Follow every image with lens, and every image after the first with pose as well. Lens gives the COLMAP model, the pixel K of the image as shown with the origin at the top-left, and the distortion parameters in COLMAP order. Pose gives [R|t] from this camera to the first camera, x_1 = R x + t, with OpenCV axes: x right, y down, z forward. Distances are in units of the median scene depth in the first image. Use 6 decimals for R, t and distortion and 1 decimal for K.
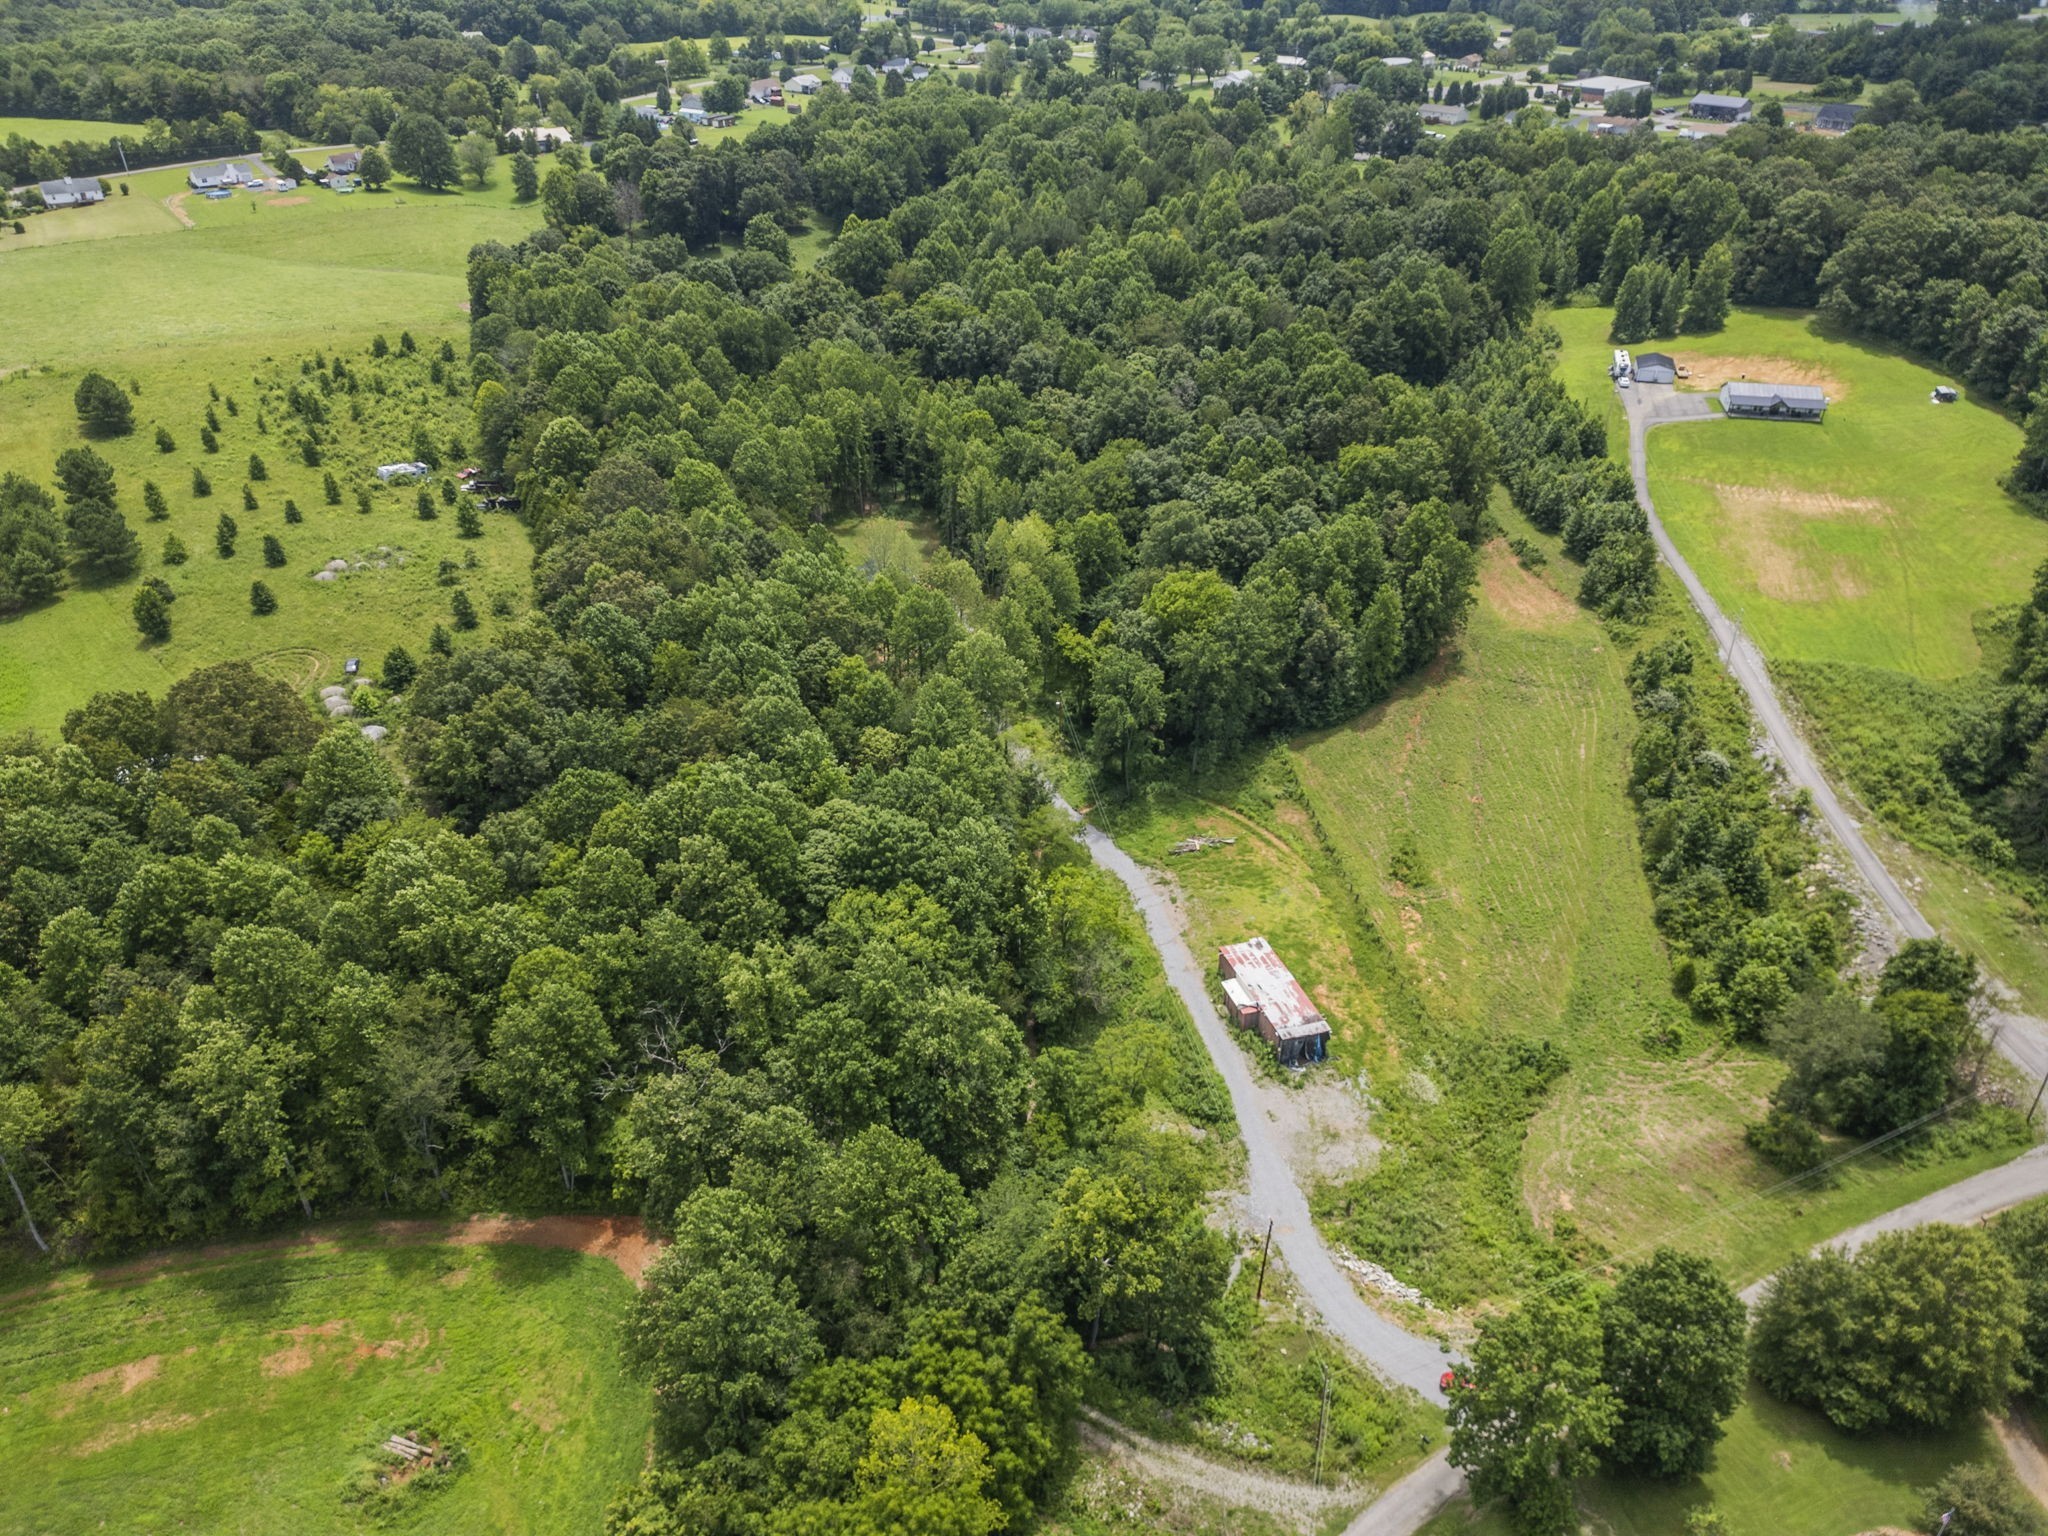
lens RADIAL K [[1404.4, 0, 1023.0], [0, 1404.4, 772.8], [0, 0, 1]] dist [0.055030, -0.042076]
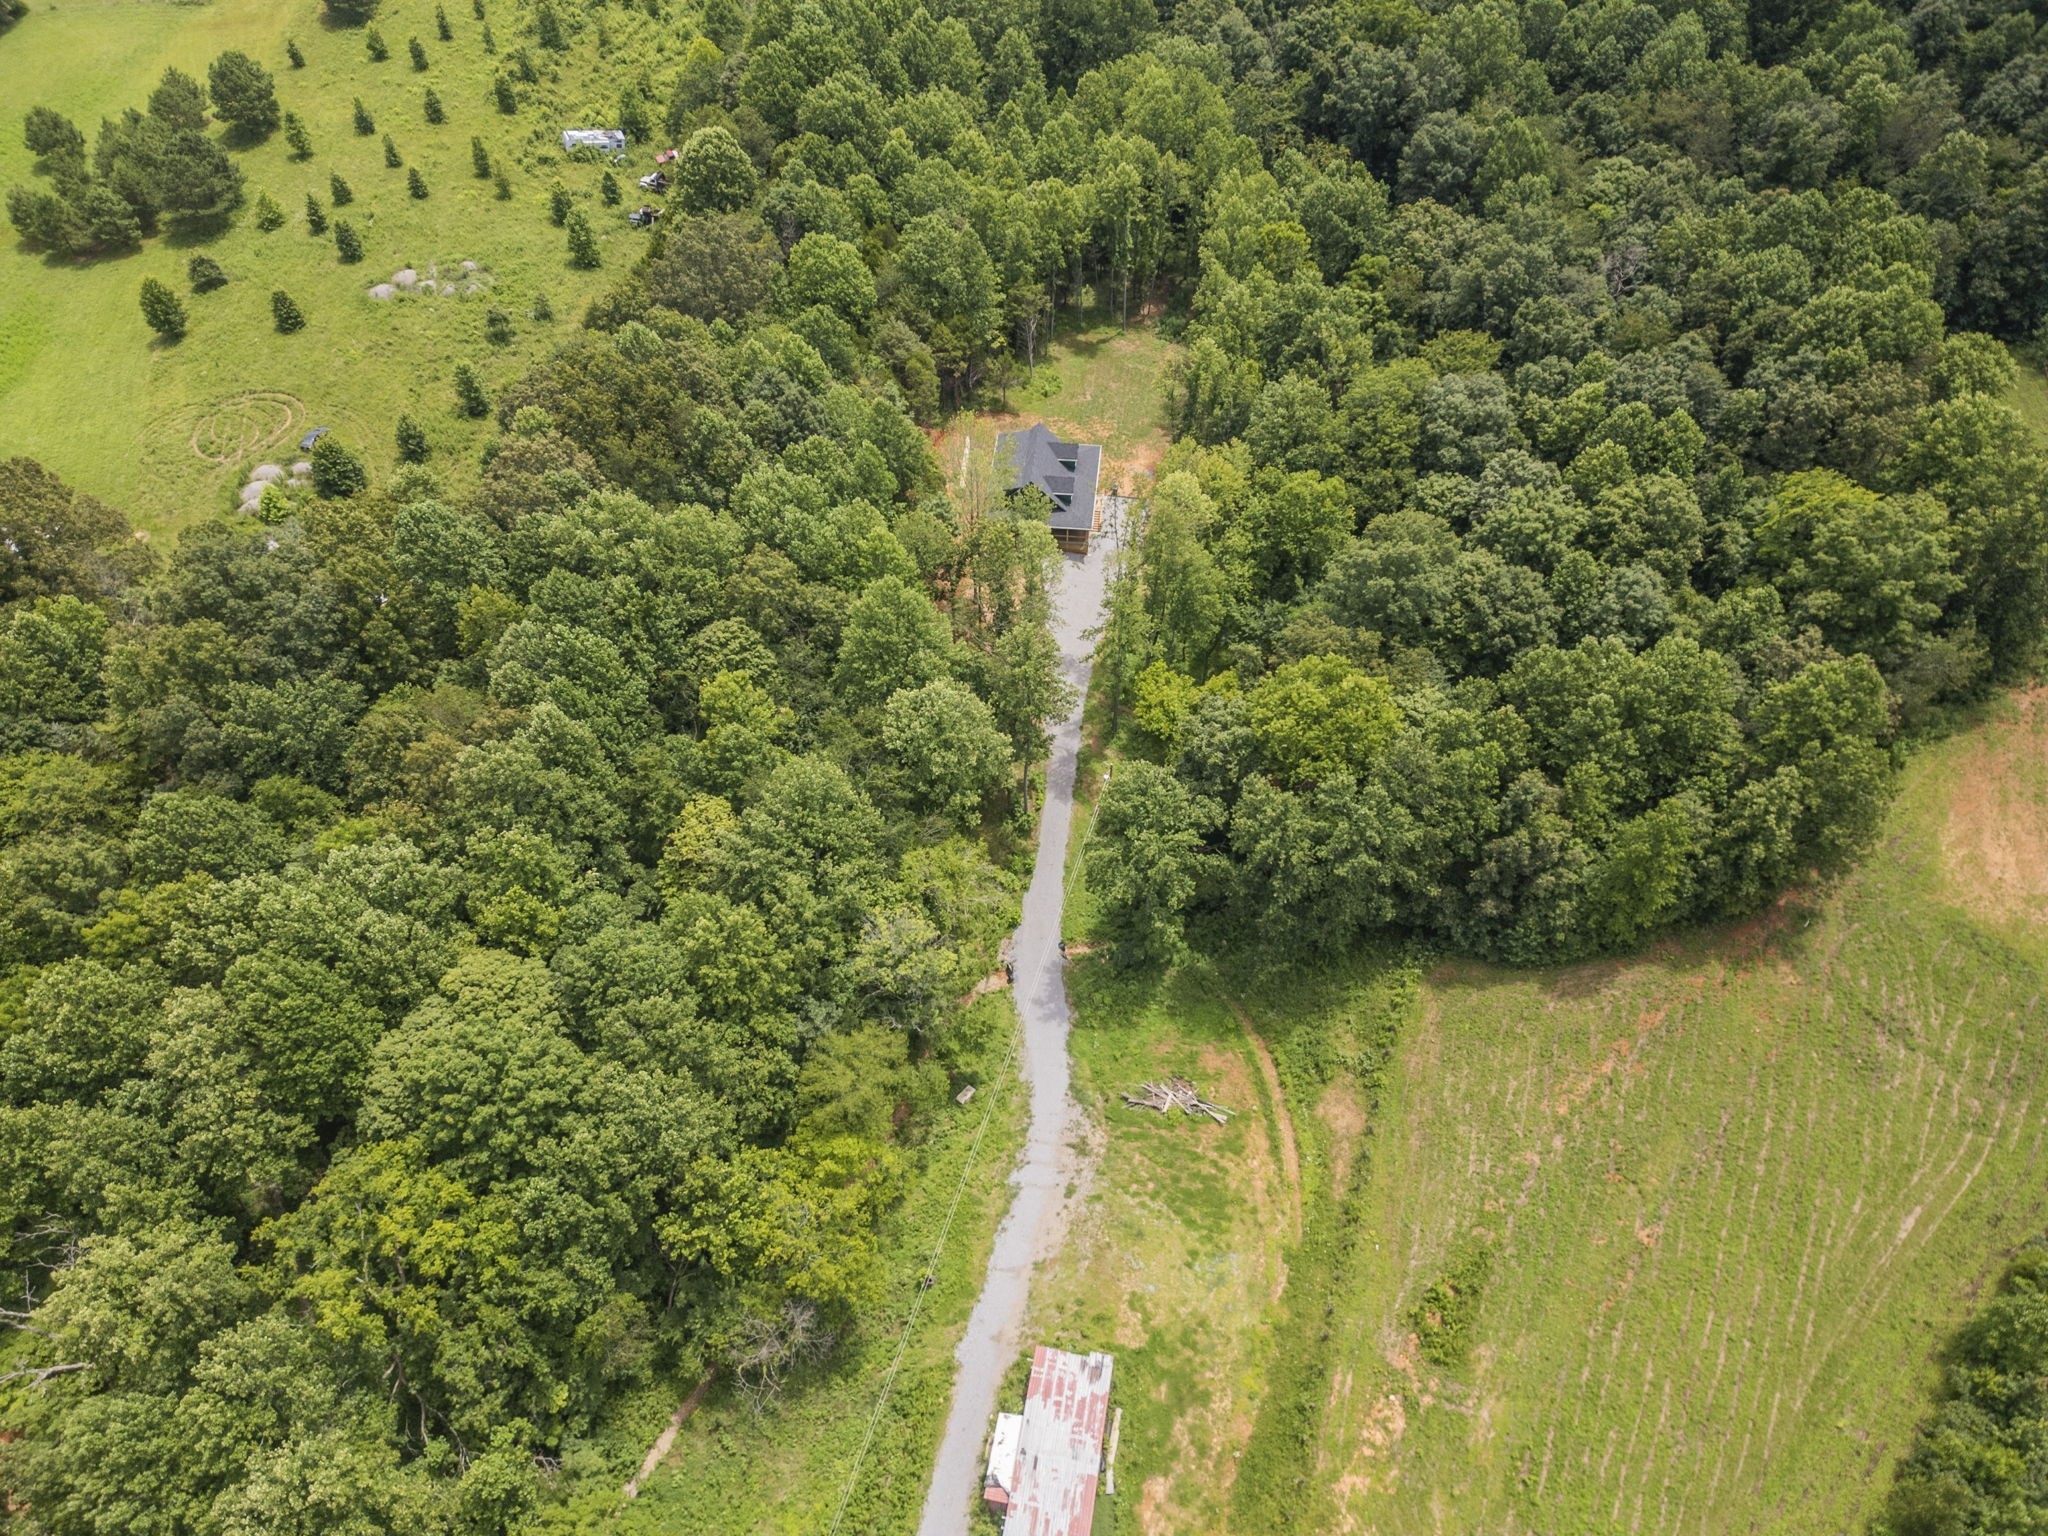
lens RADIAL K [[1404.4, 0, 1042.2], [0, 1404.4, 764.9], [0, 0, 1]] dist [0.055030, -0.042076]
pose [[0.883533, 0.346354, -0.315291, 0.080014], [-0.250696, 0.918334, 0.306290, -0.098011], [0.395627, -0.191575, 0.898208, 0.154409]]
